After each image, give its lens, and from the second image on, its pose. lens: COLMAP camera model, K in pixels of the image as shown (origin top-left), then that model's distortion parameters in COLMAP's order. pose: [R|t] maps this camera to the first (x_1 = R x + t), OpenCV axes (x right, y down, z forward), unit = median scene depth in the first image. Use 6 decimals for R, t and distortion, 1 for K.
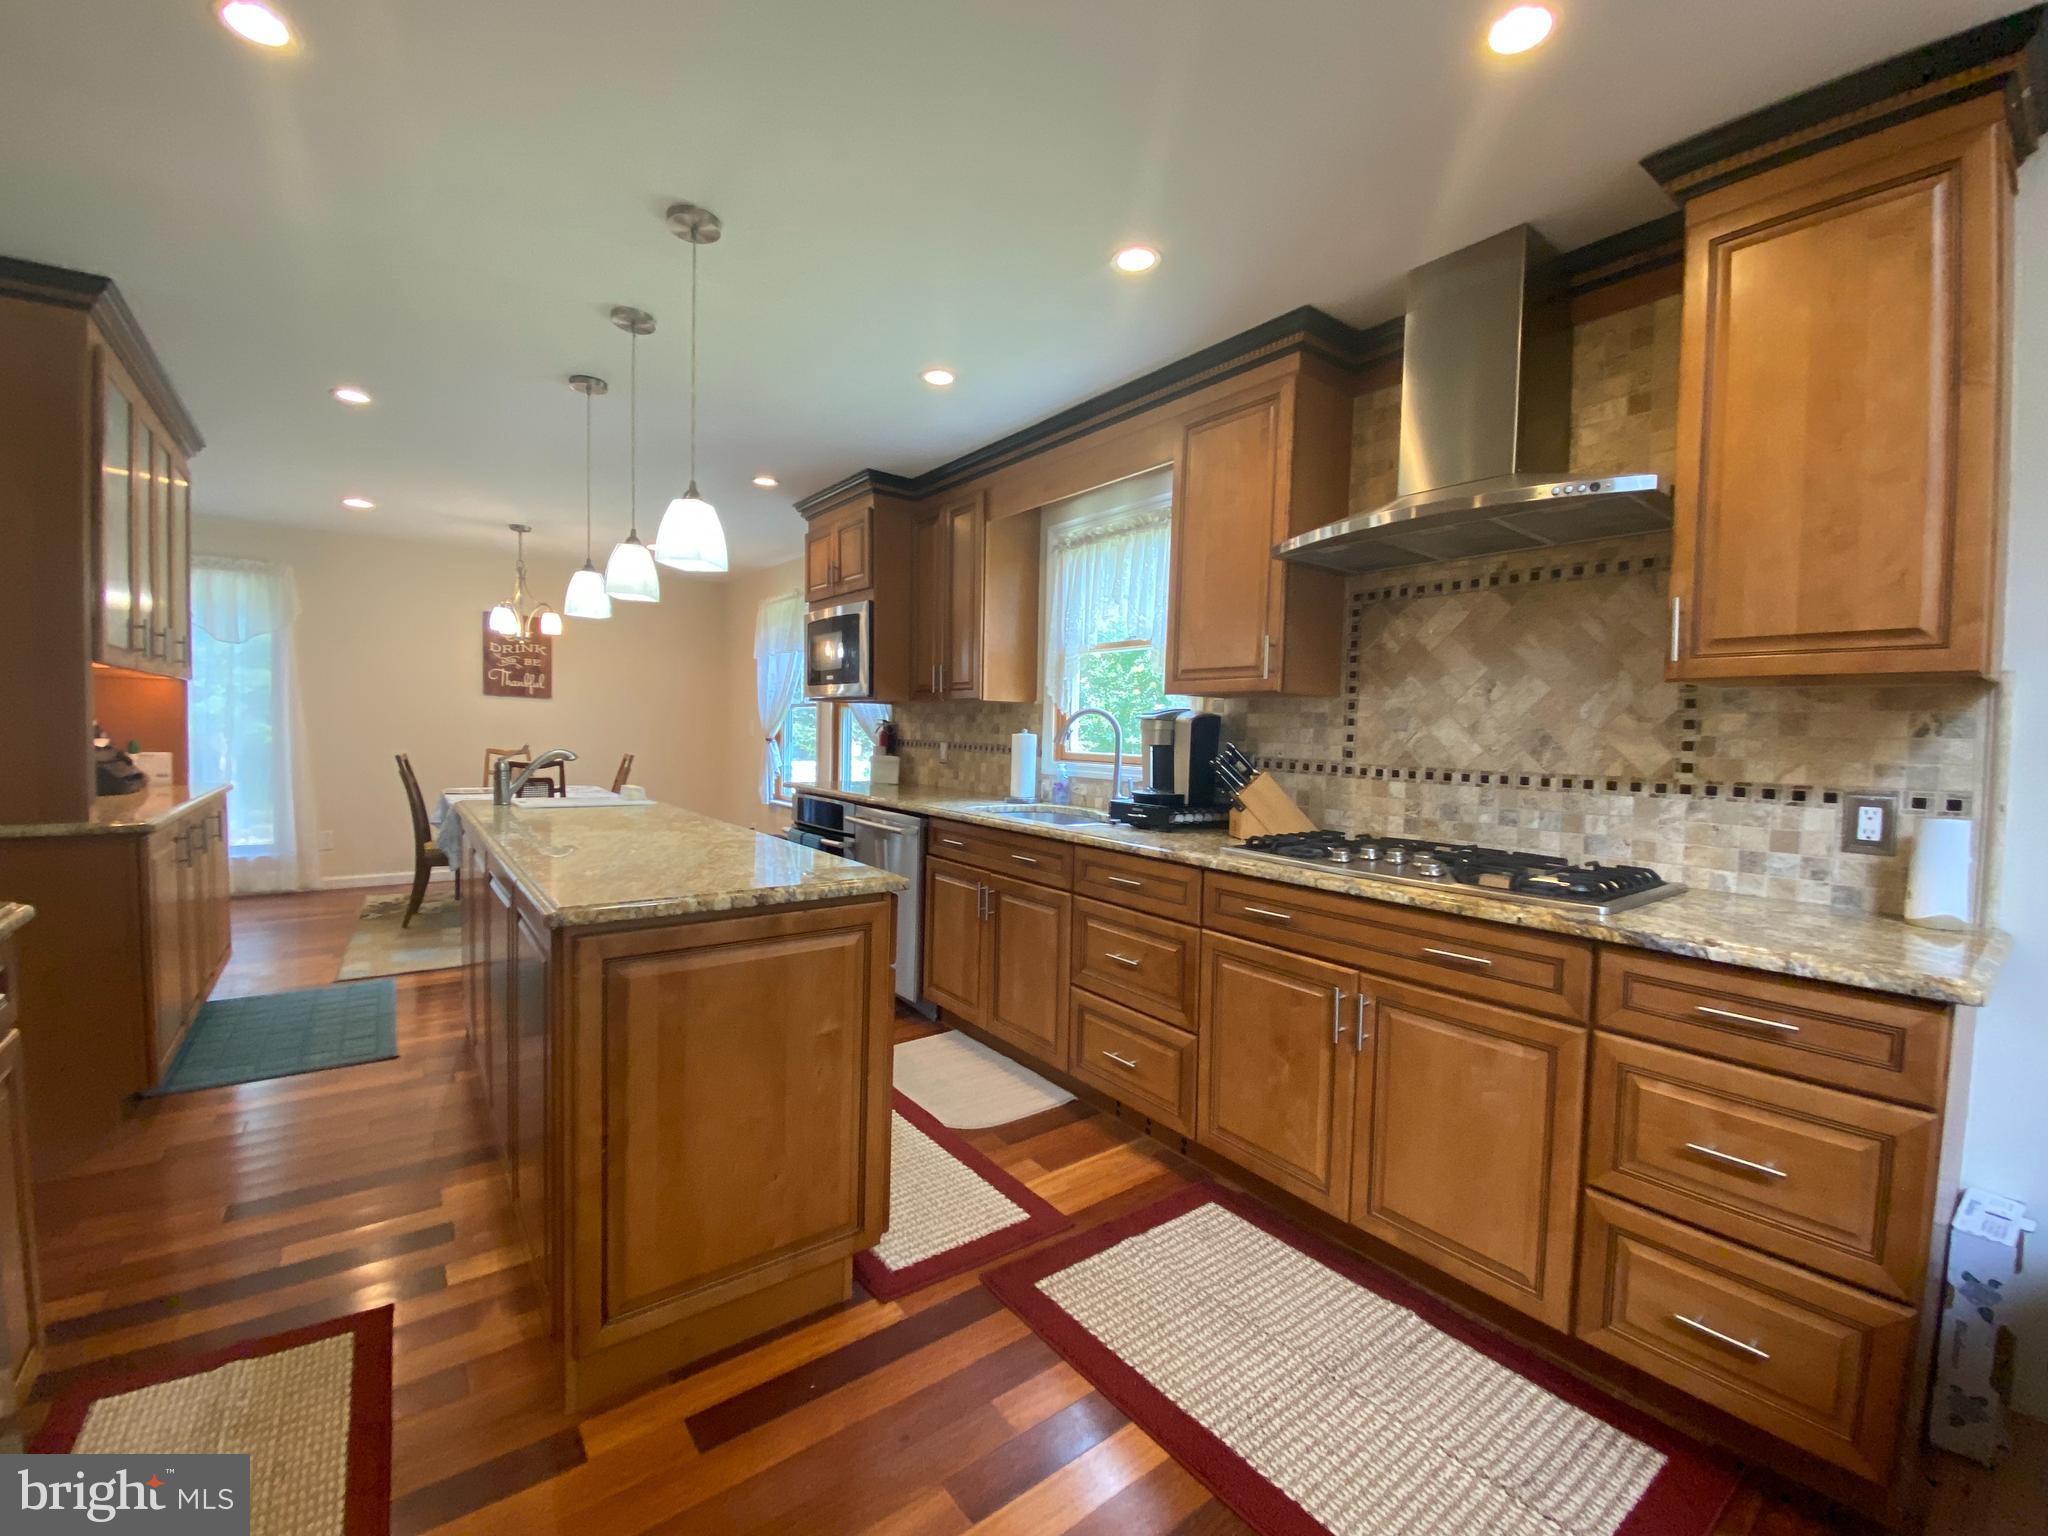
lens RADIAL K [[832.4, 0, 1018.4], [0, 832.4, 771.3], [0, 0, 1]] dist [0.026290, -0.025492]
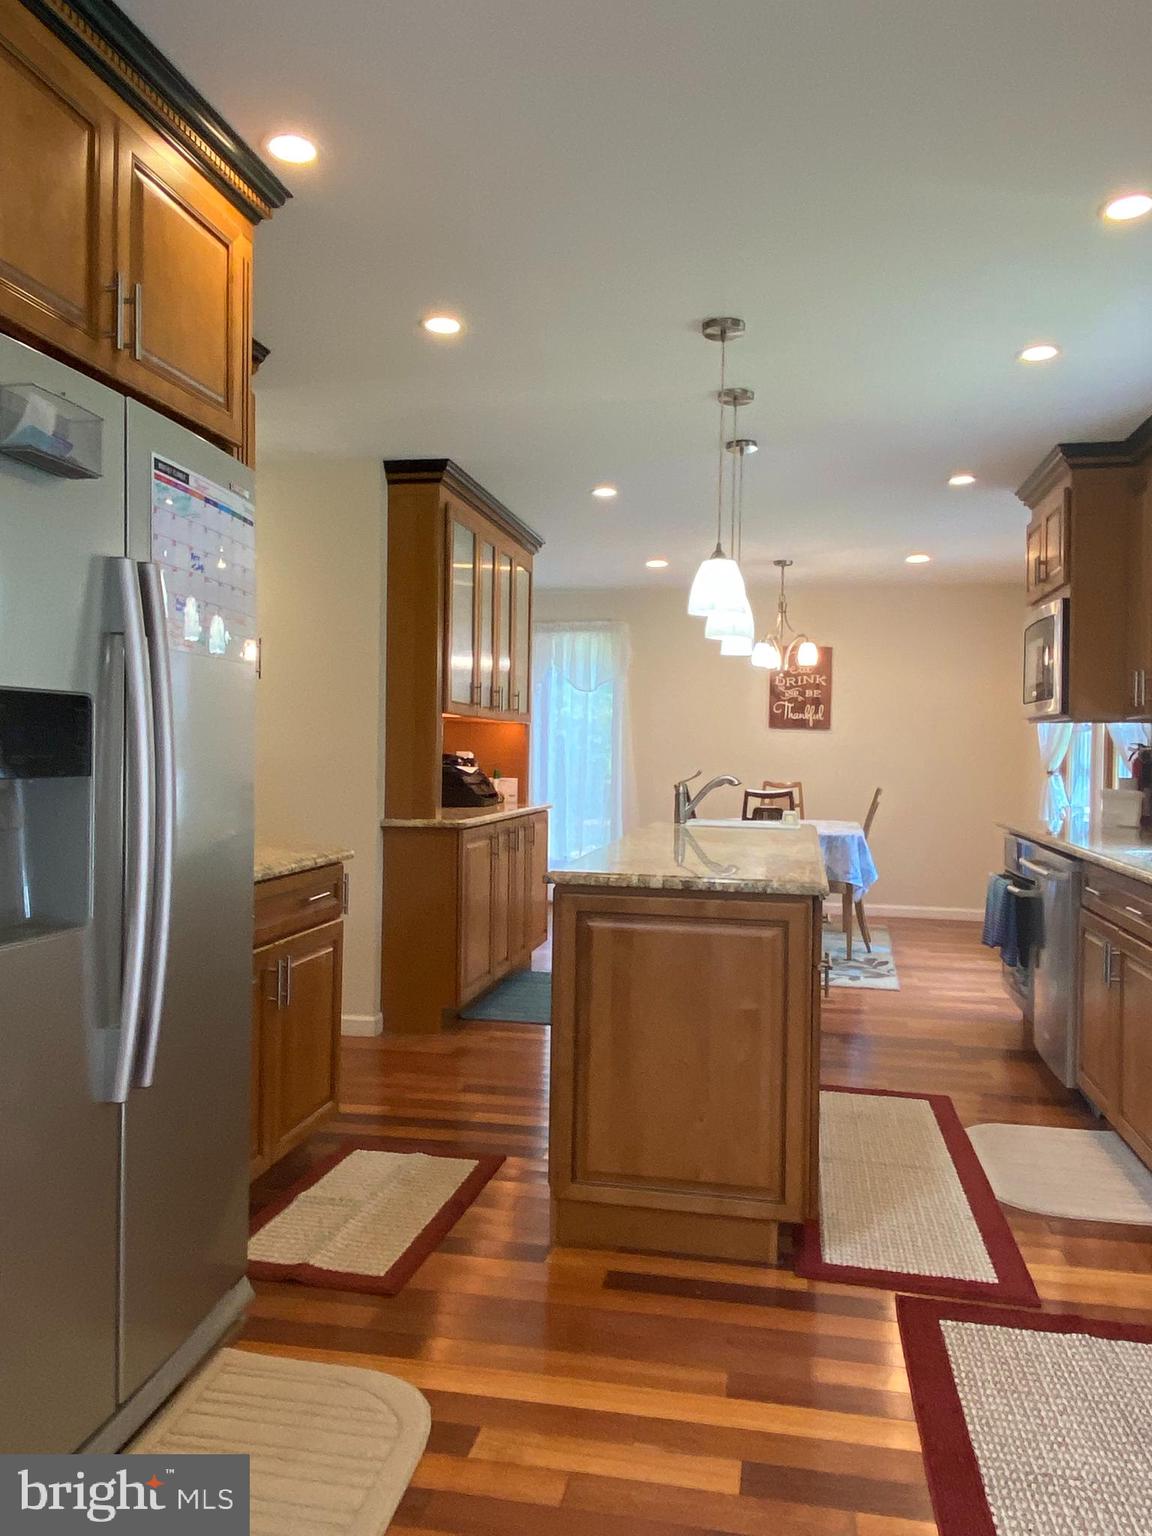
lens RADIAL K [[1118.8, 0, 576.0], [0, 1118.8, 768.0], [0, 0, 1]] dist [0.082743, -0.111944]
pose [[0.661901, -0.004562, -0.749577, 0.578516], [-0.033321, 0.998814, -0.035503, 0.031096], [0.748850, 0.048476, 0.660964, -0.164959]]
